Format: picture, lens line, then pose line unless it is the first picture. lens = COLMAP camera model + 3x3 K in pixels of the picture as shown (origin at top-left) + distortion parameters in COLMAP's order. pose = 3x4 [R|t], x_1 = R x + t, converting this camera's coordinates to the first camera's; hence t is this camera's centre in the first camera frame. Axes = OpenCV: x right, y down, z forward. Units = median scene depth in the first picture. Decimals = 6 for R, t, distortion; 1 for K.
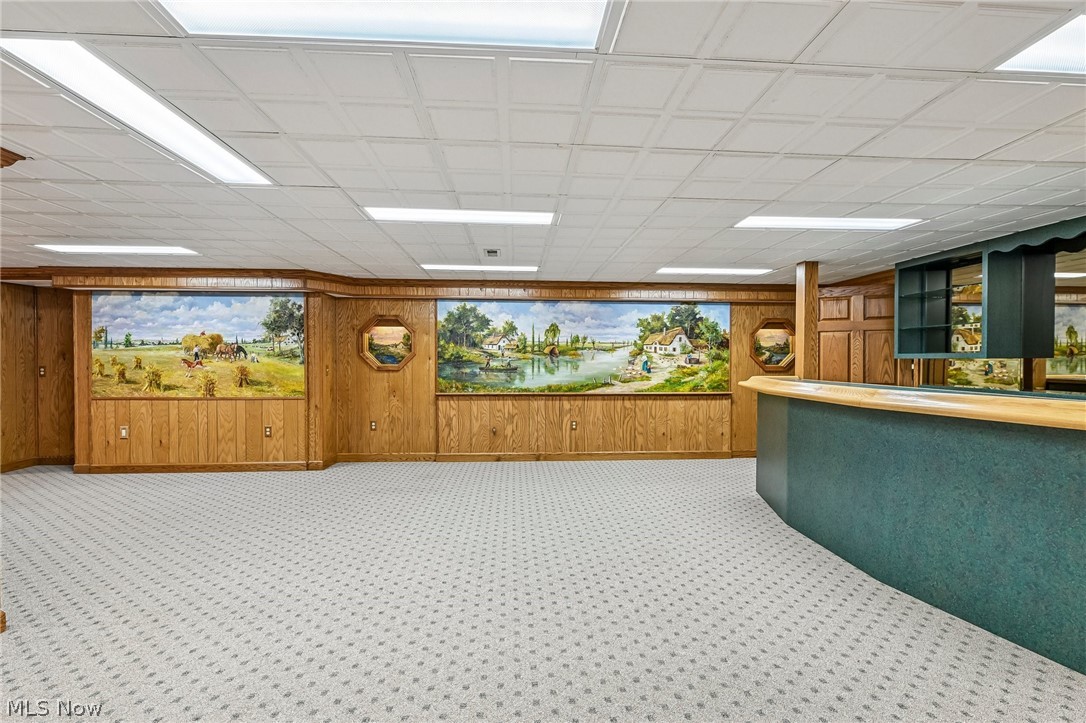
lens RADIAL K [[482.8, 0, 543.2], [0, 482.8, 370.0], [0, 0, 1]] dist [-0.004497, -0.000911]
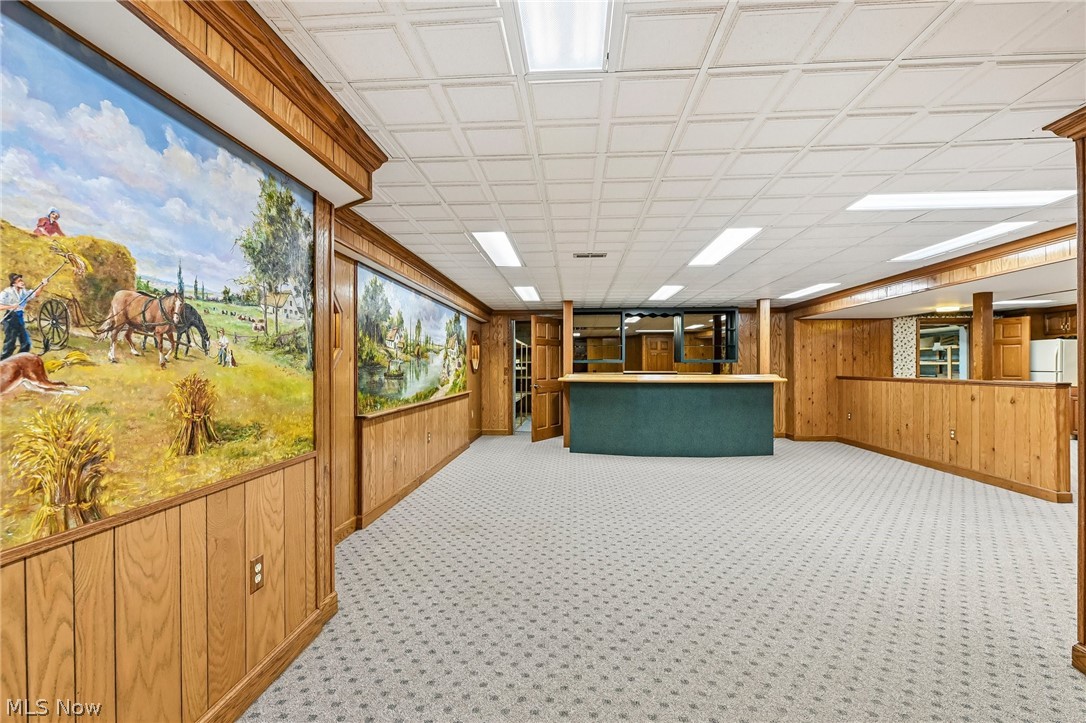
lens RADIAL K [[482.8, 0, 543.2], [0, 482.8, 370.0], [0, 0, 1]] dist [-0.004497, -0.000911]
pose [[0.129653, -0.010061, 0.991508, -0.876833], [0.024389, 0.999678, 0.006954, -0.010030], [-0.991259, 0.023281, 0.129857, 0.761873]]
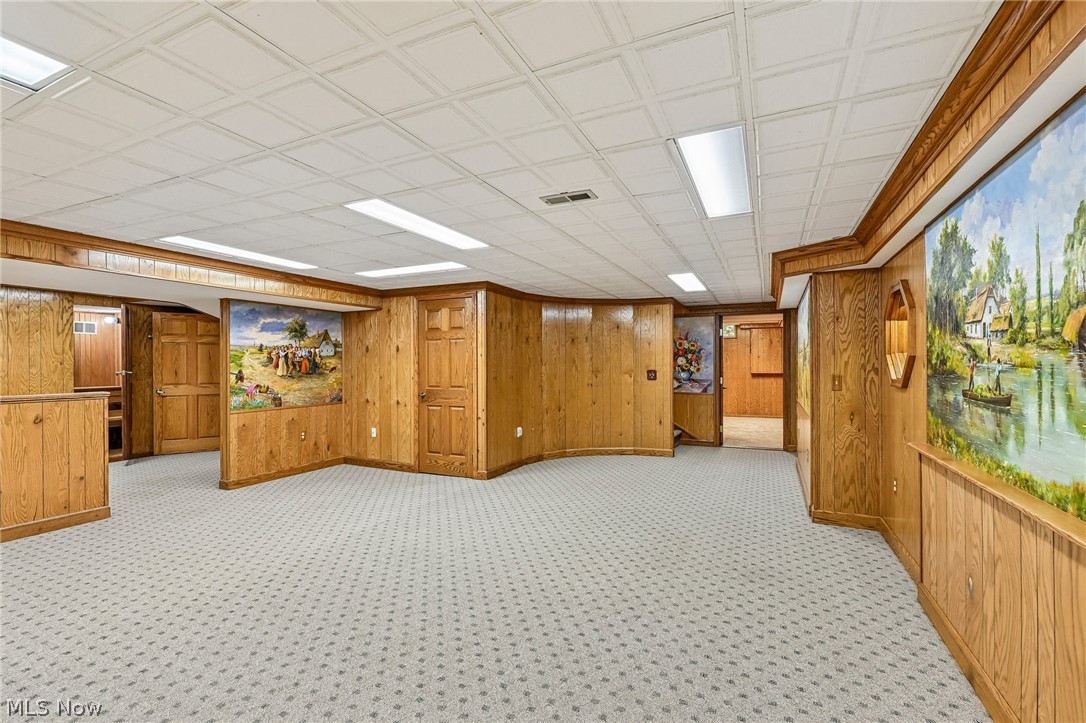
lens RADIAL K [[483.2, 0, 544.0], [0, 483.2, 366.0], [0, 0, 1]] dist [-0.001162, -0.000067]
pose [[-0.479989, -0.000147, -0.877274, 0.363781], [-0.016508, 0.999824, 0.008865, -0.023282], [0.877119, 0.018737, -0.479908, 1.002172]]
